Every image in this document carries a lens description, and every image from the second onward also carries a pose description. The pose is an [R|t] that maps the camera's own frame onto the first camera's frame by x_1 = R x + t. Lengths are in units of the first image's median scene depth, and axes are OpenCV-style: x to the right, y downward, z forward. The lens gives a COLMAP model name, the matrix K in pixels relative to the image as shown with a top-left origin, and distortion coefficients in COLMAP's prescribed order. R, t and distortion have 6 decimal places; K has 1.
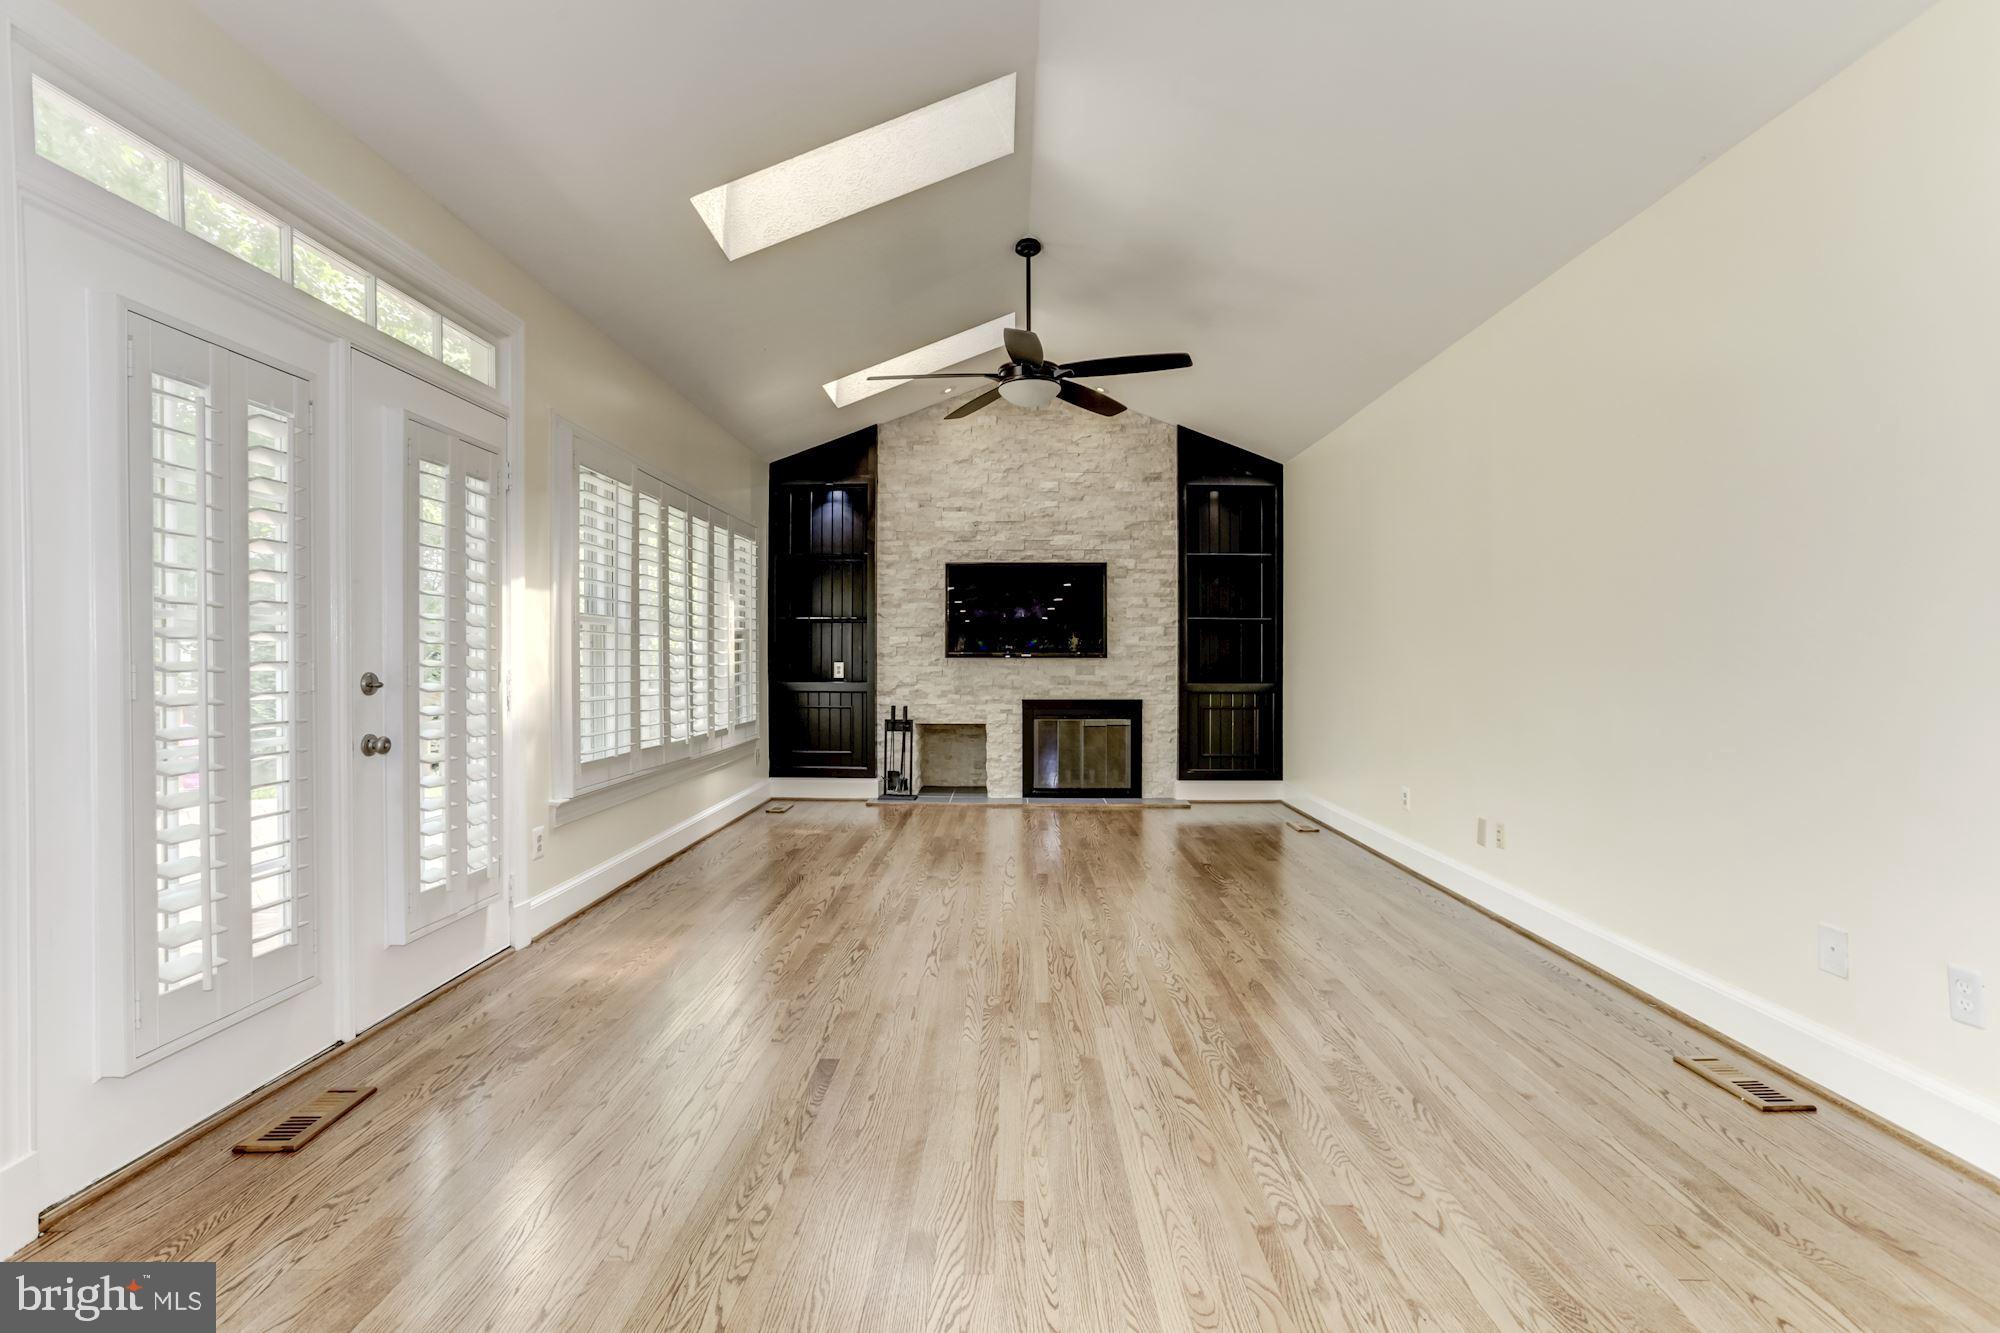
lens RADIAL K [[901.0, 0, 996.9], [0, 901.0, 658.3], [0, 0, 1]] dist [-0.028522, 0.014185]
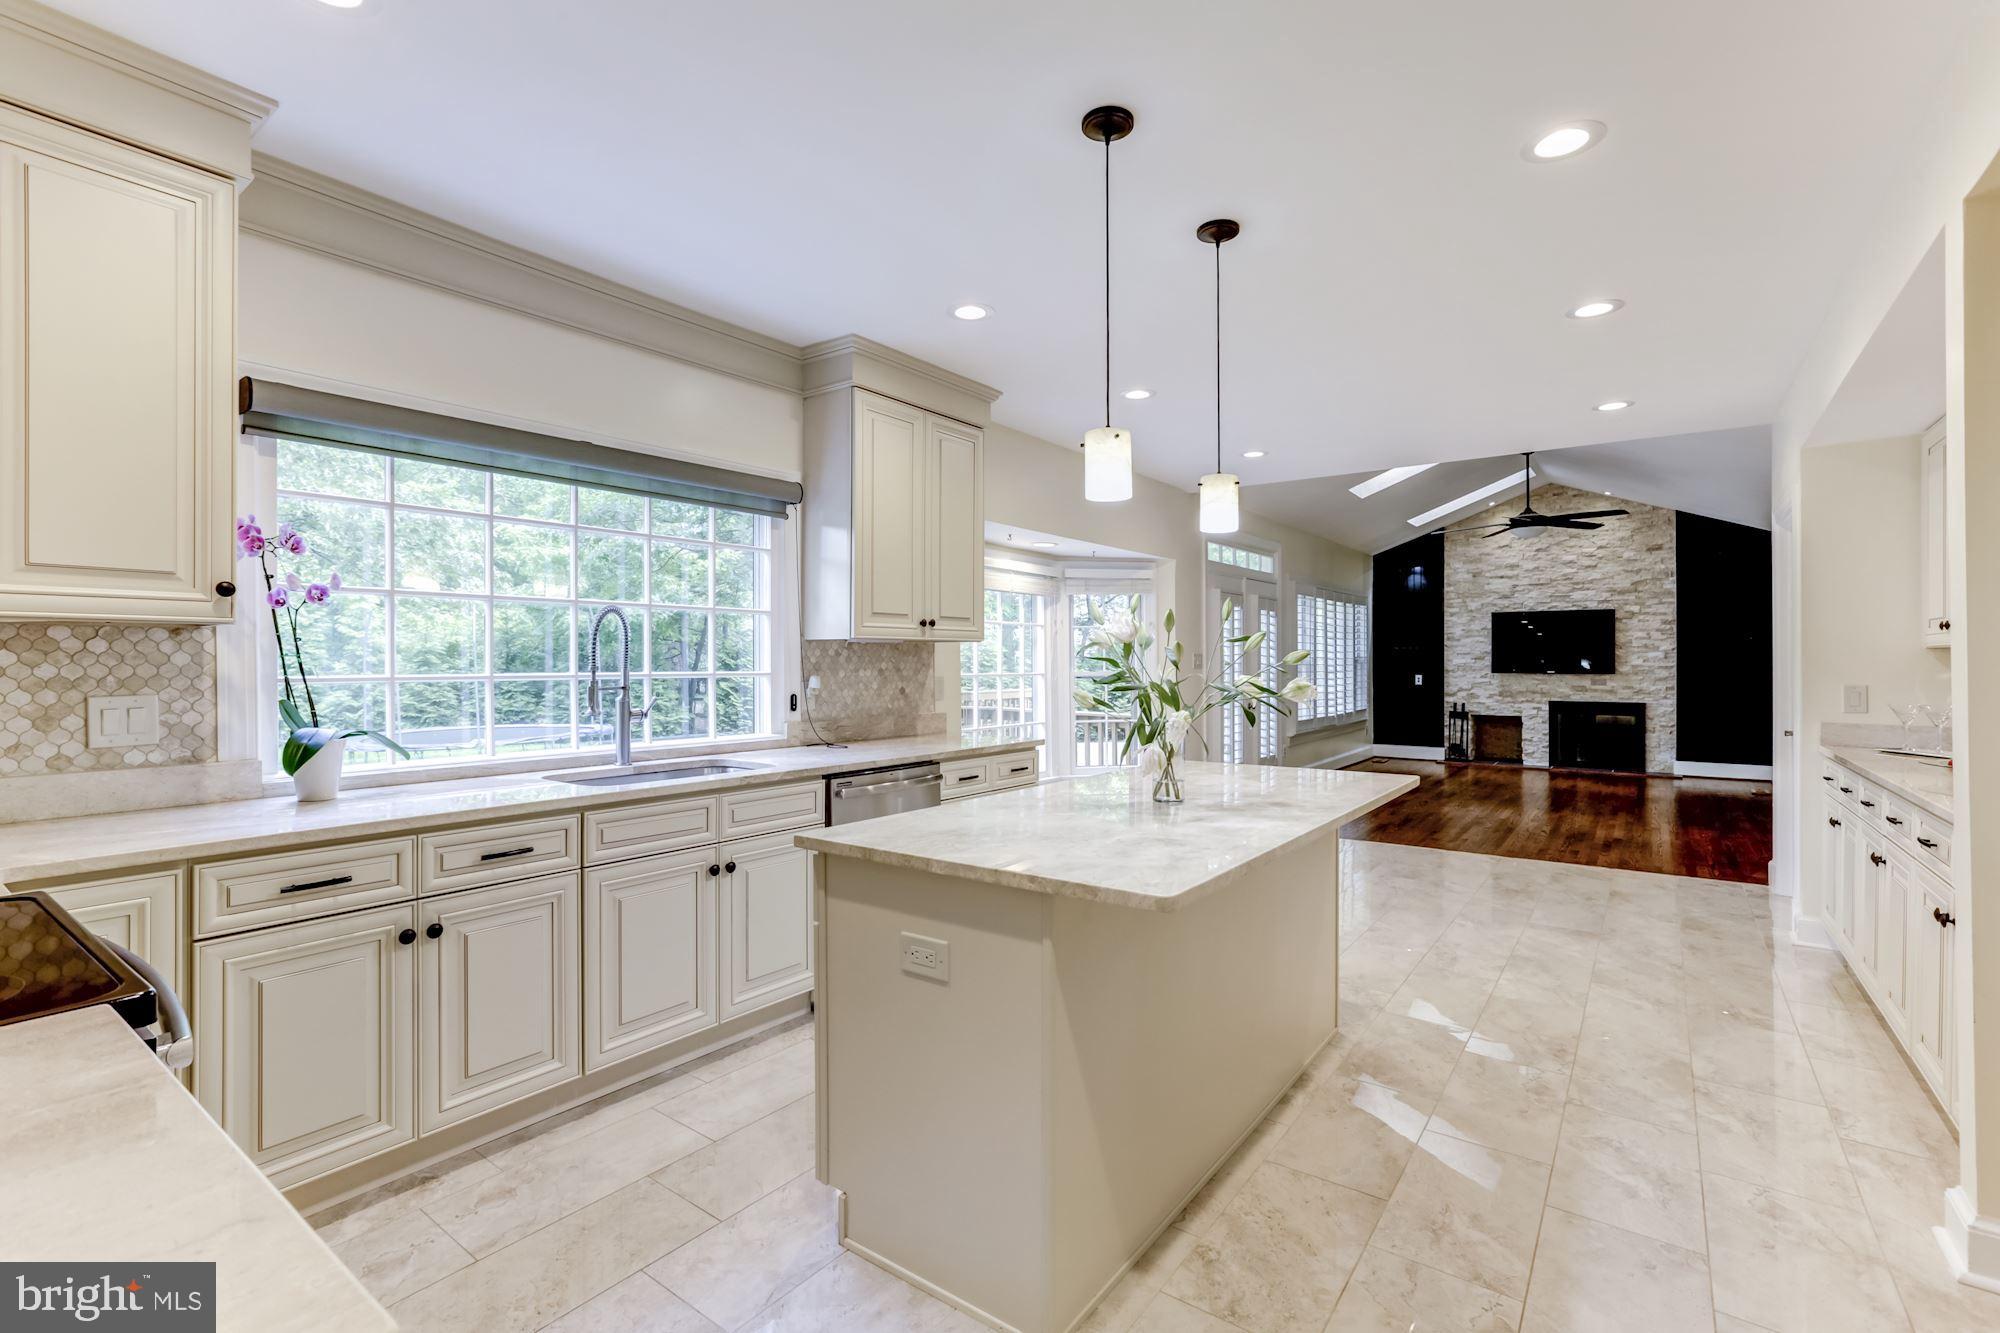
lens RADIAL K [[901.0, 0, 989.2], [0, 901.0, 662.1], [0, 0, 1]] dist [-0.028522, 0.014185]
pose [[0.812689, -0.000814, -0.582697, 0.137785], [0.001619, 0.999998, 0.000862, -0.022346], [0.582695, -0.001644, 0.812689, -0.769273]]
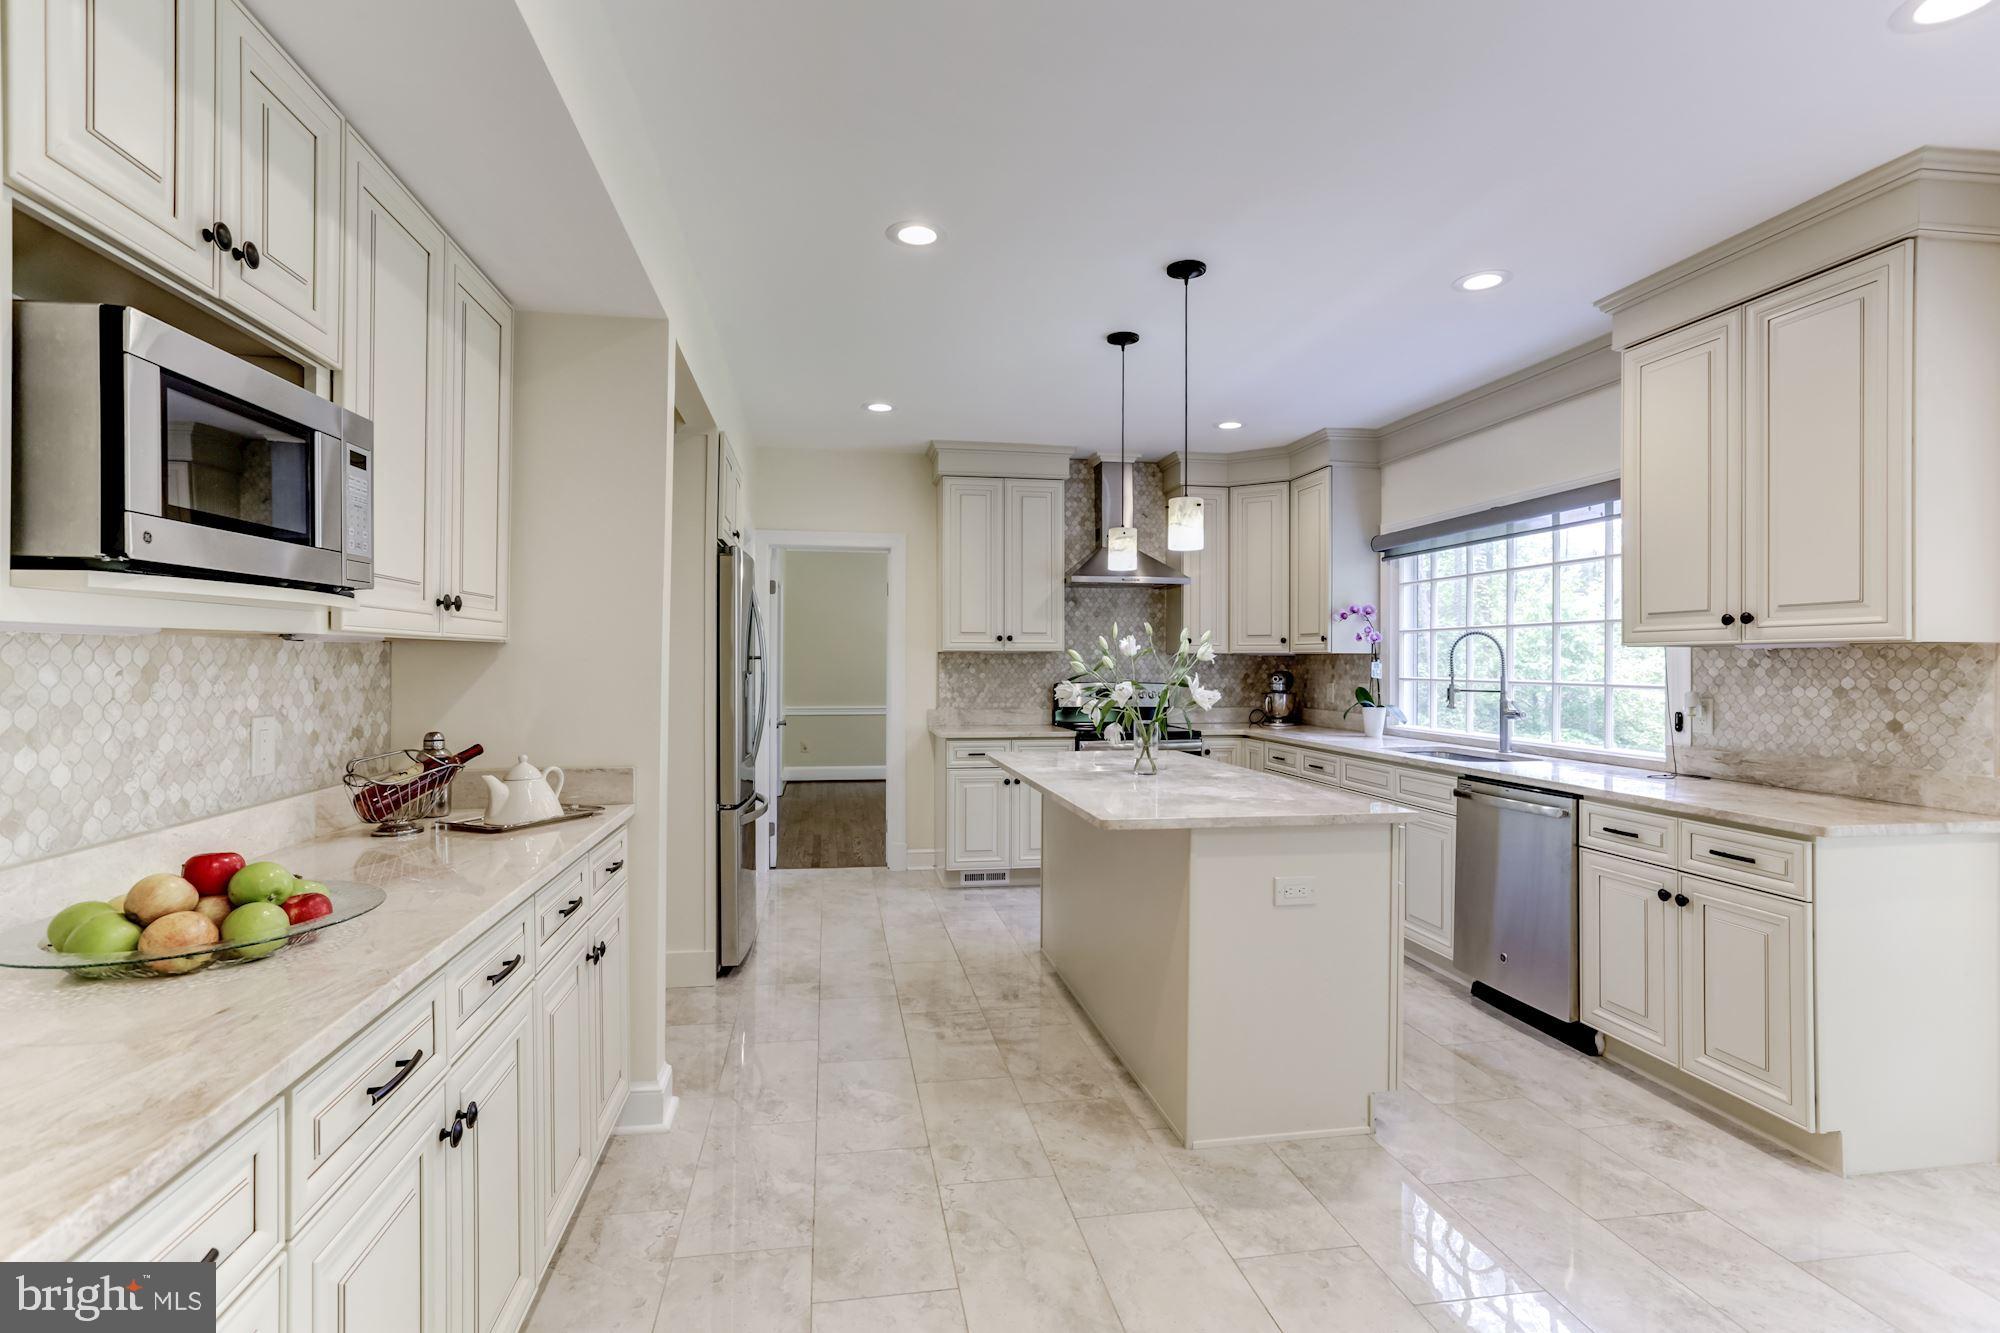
lens RADIAL K [[953.2, 0, 995.2], [0, 953.2, 667.2], [0, 0, 1]] dist [-0.008859, 0.008517]
pose [[-0.981282, -0.007079, -0.192446, 0.163414], [-0.008037, 0.999959, 0.004198, -0.024964], [0.192409, 0.005666, -0.981299, 0.021040]]
